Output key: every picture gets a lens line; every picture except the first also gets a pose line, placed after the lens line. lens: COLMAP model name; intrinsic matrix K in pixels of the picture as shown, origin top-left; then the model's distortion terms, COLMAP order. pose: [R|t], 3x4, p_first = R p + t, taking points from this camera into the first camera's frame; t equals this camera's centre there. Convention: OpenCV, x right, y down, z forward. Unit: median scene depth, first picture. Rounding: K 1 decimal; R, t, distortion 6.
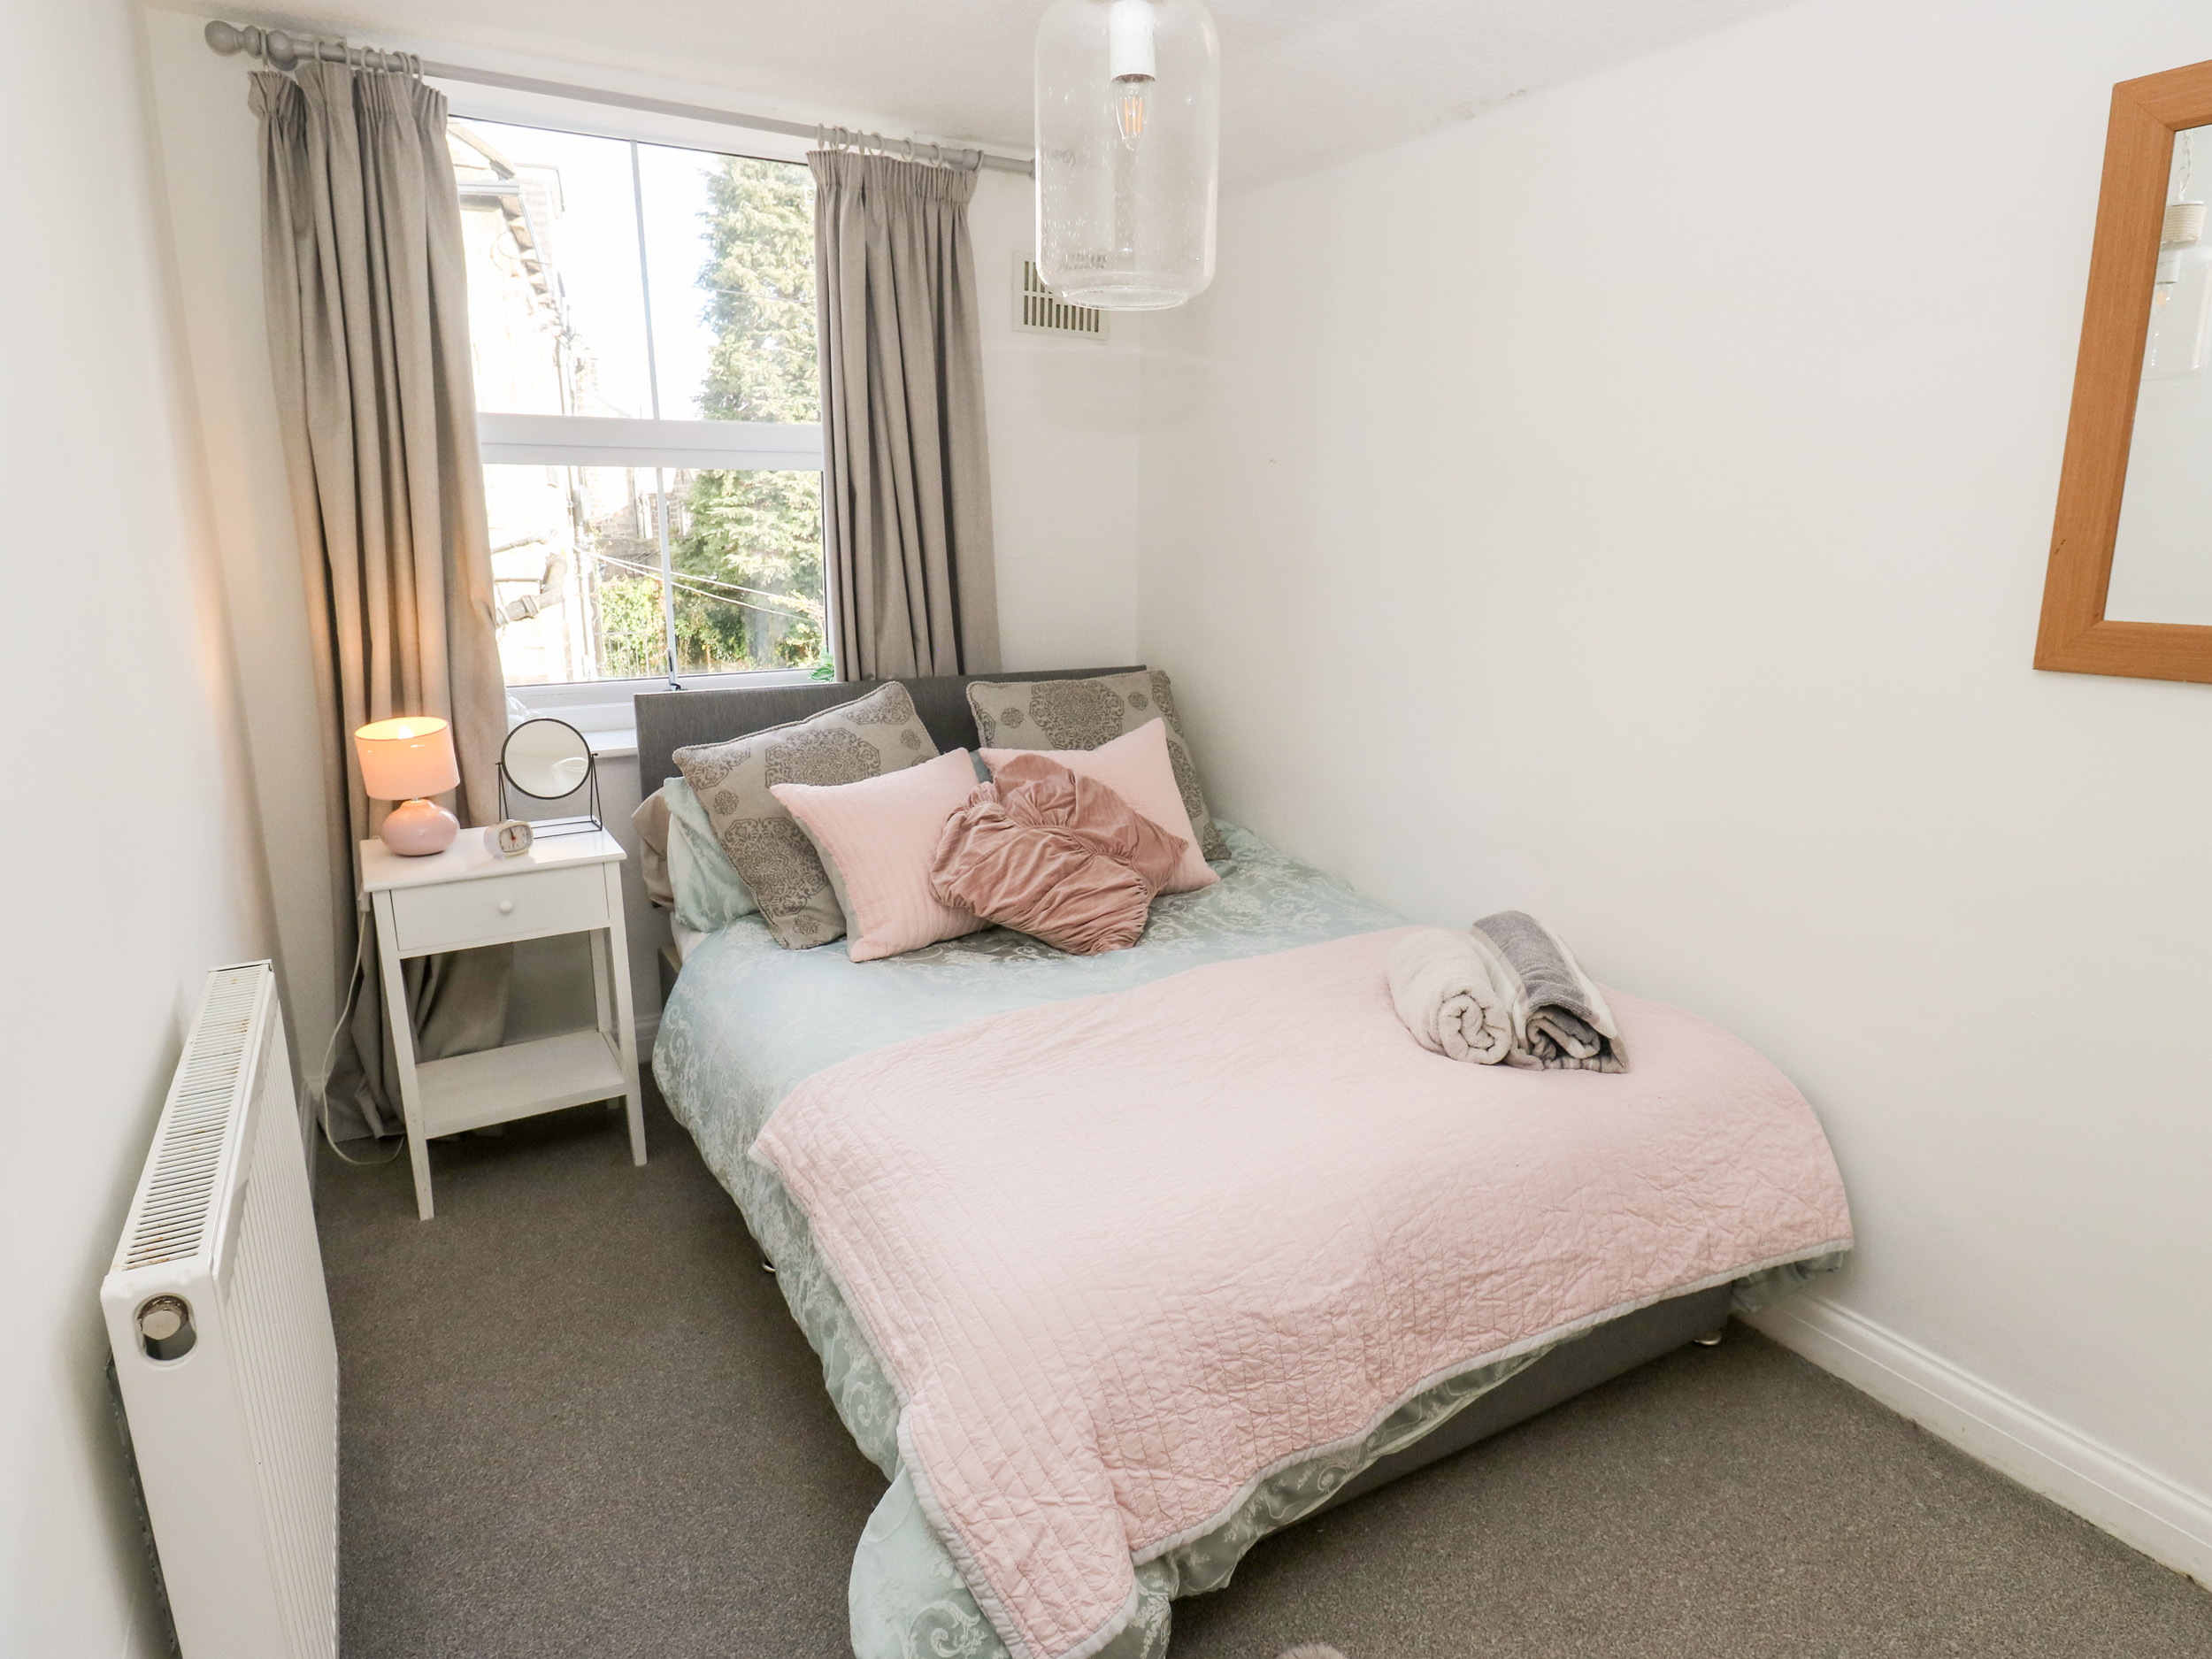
lens RADIAL K [[1227.4, 0, 1133.3], [0, 1227.4, 813.0], [0, 0, 1]] dist [0.001253, -0.000028]
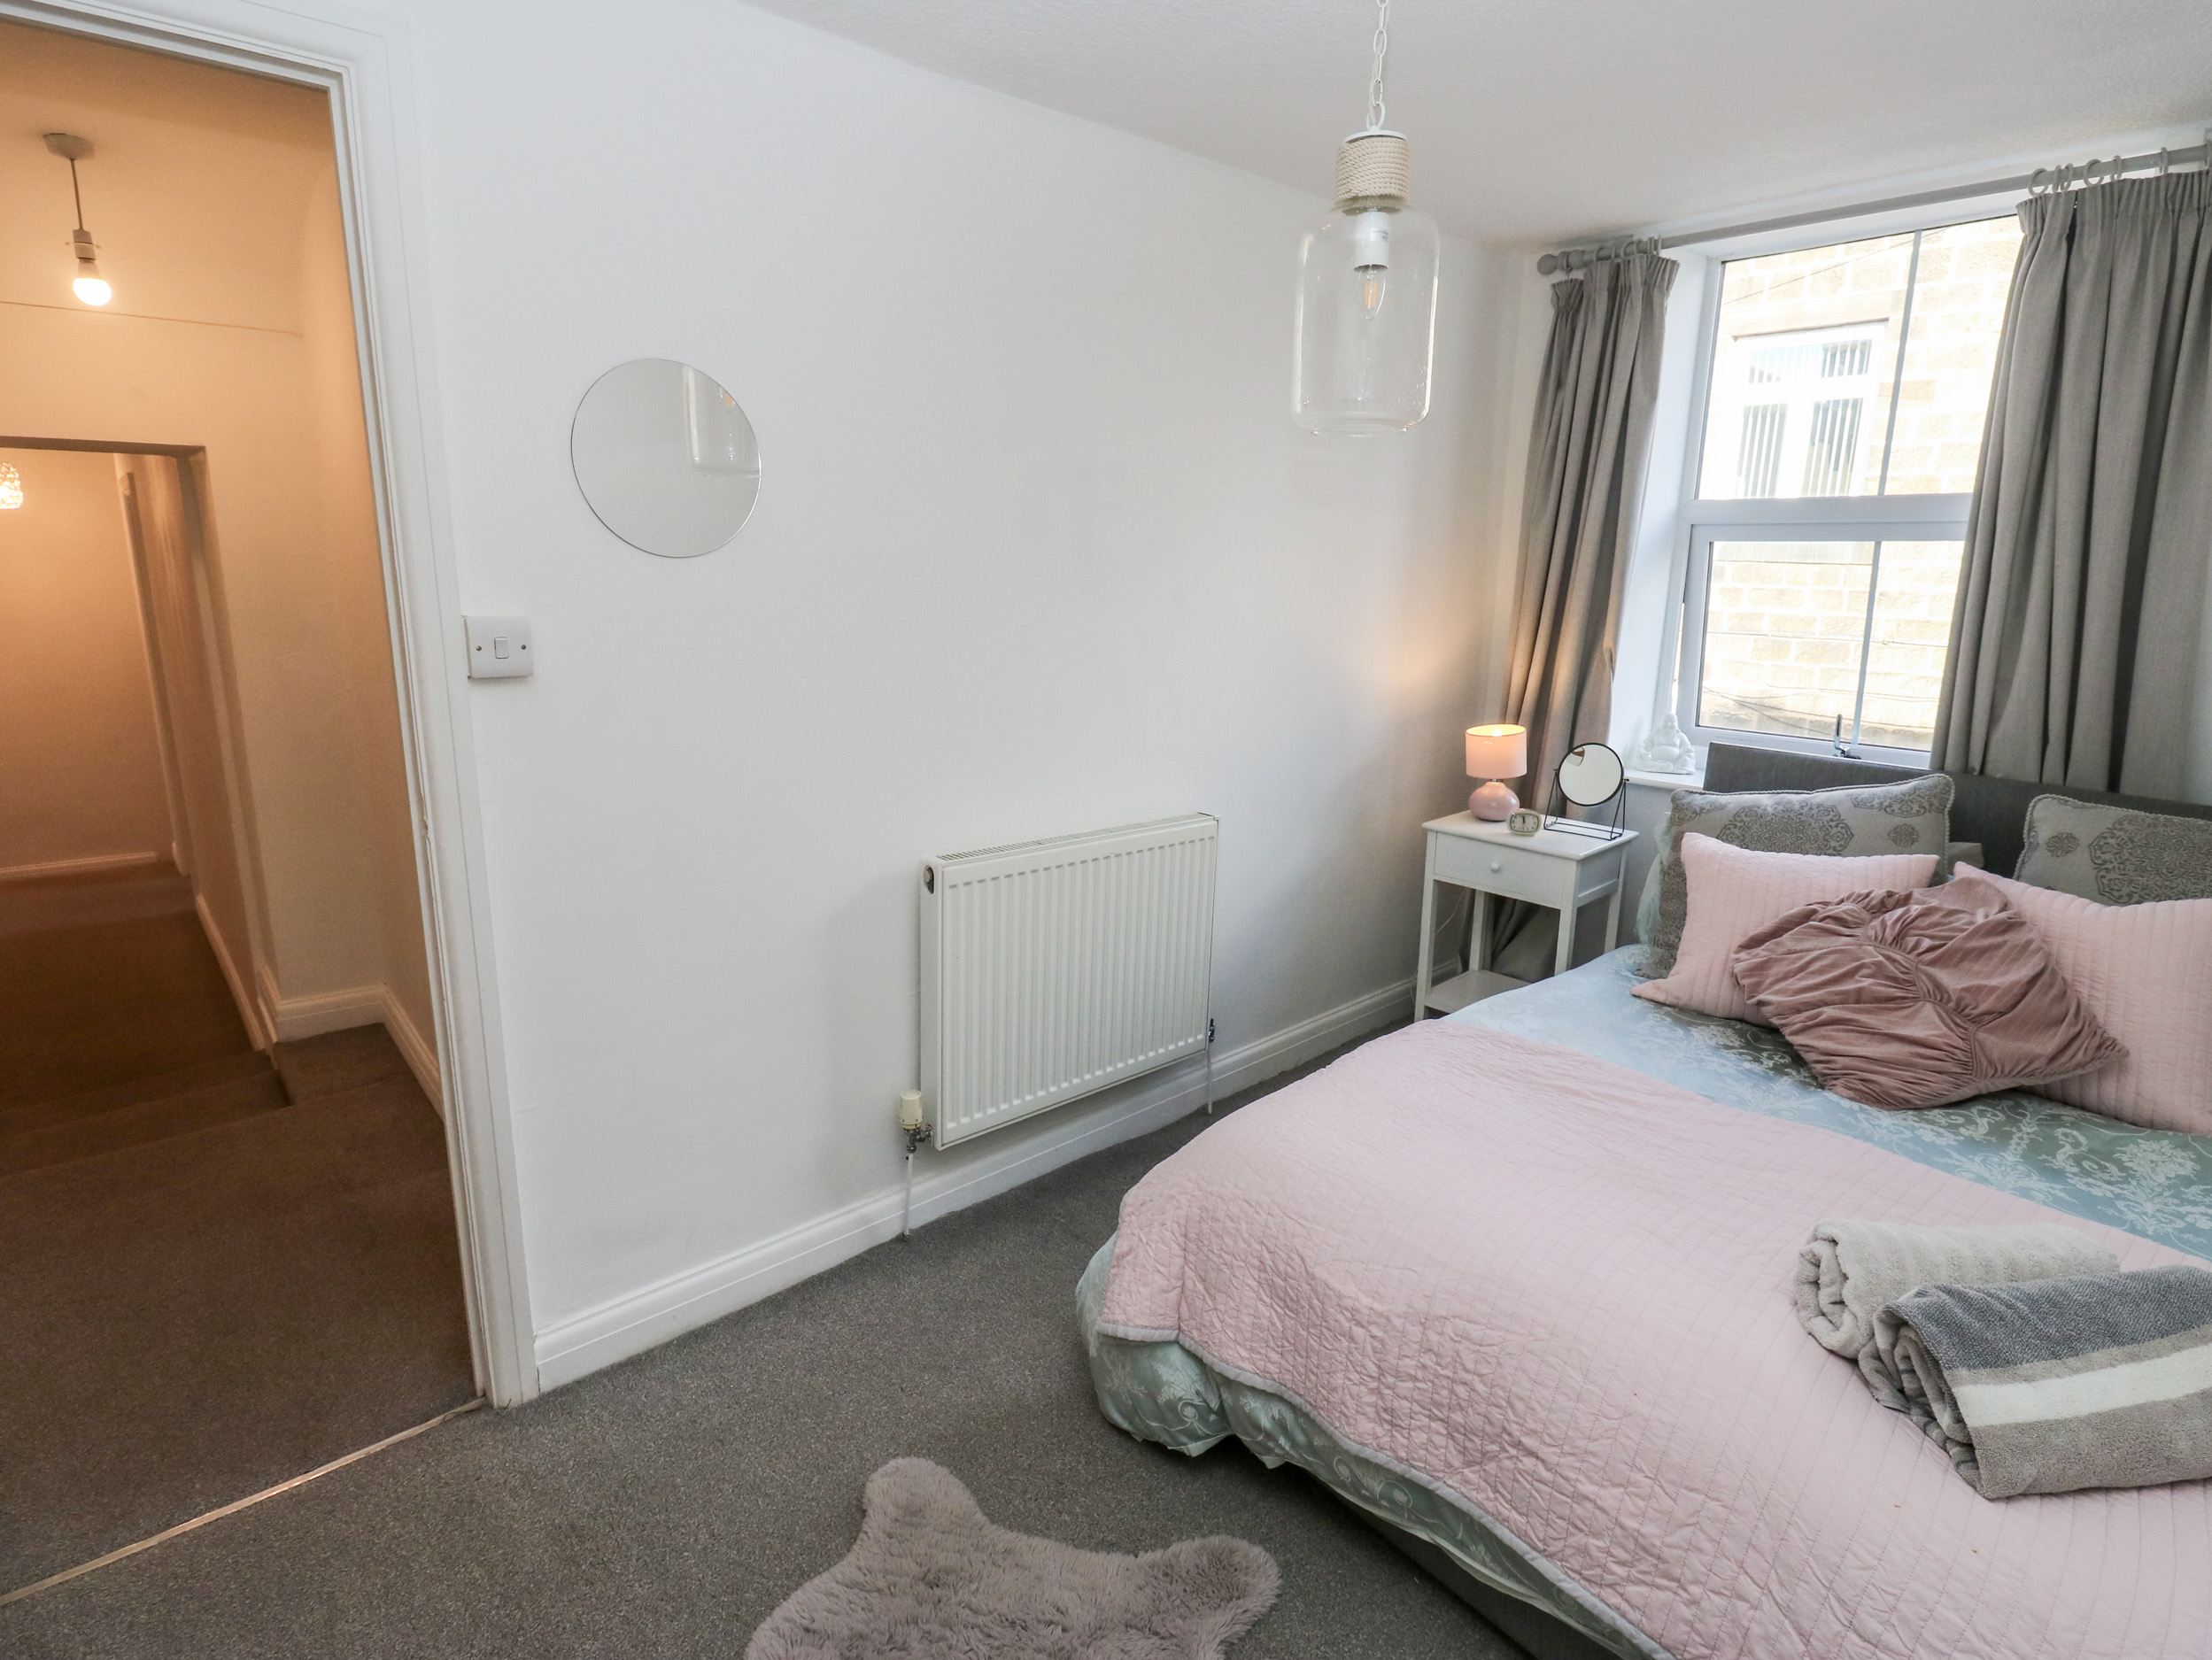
lens RADIAL K [[1191.8, 0, 1132.4], [0, 1191.8, 818.0], [0, 0, 1]] dist [0.003347, -0.015778]
pose [[0.175376, 0.205811, -0.962749, 0.656396], [-0.241896, 0.956935, 0.160504, -0.087690], [0.954321, 0.204737, 0.217608, 0.301807]]
